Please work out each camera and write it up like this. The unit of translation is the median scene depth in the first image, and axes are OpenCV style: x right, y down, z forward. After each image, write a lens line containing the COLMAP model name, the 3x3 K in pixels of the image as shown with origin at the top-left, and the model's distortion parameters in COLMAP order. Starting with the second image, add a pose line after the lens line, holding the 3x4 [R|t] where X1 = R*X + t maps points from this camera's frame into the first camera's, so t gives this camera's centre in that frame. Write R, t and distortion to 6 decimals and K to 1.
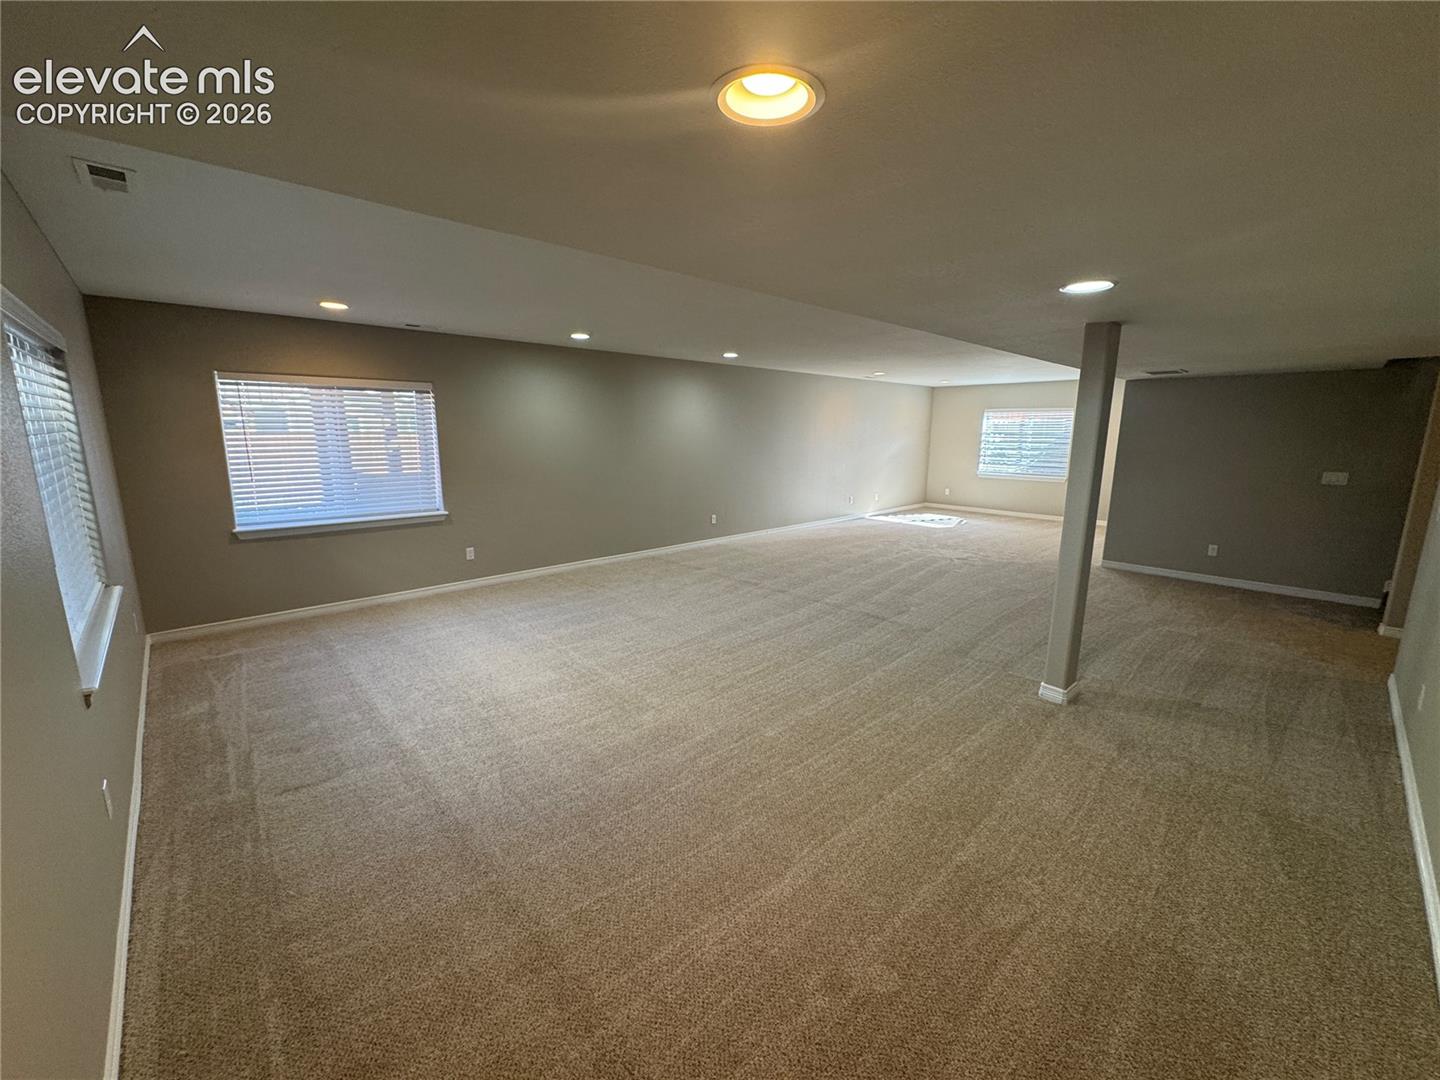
lens RADIAL K [[575.7, 0, 721.9], [0, 575.7, 538.2], [0, 0, 1]] dist [-0.001042, -0.000059]
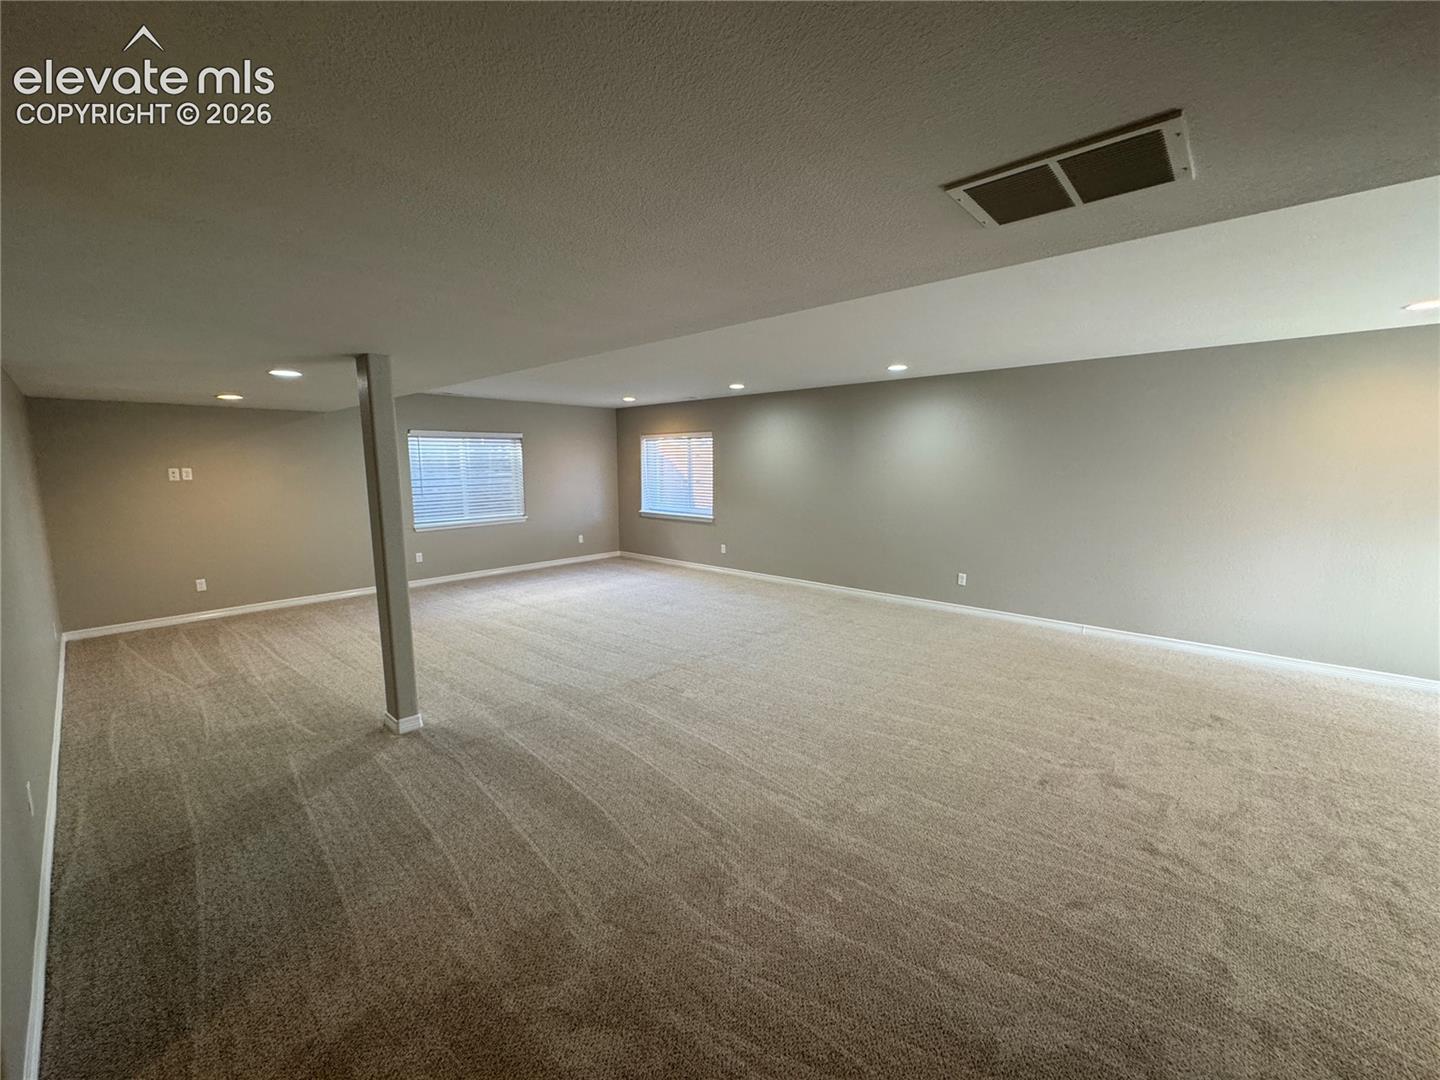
lens RADIAL K [[575.7, 0, 721.9], [0, 575.7, 538.2], [0, 0, 1]] dist [-0.001042, -0.000059]
pose [[0.077311, 0.131773, -0.988261, 1.001205], [-0.183562, 0.976164, 0.115800, -0.170316], [0.979963, 0.172454, 0.099656, 0.893088]]
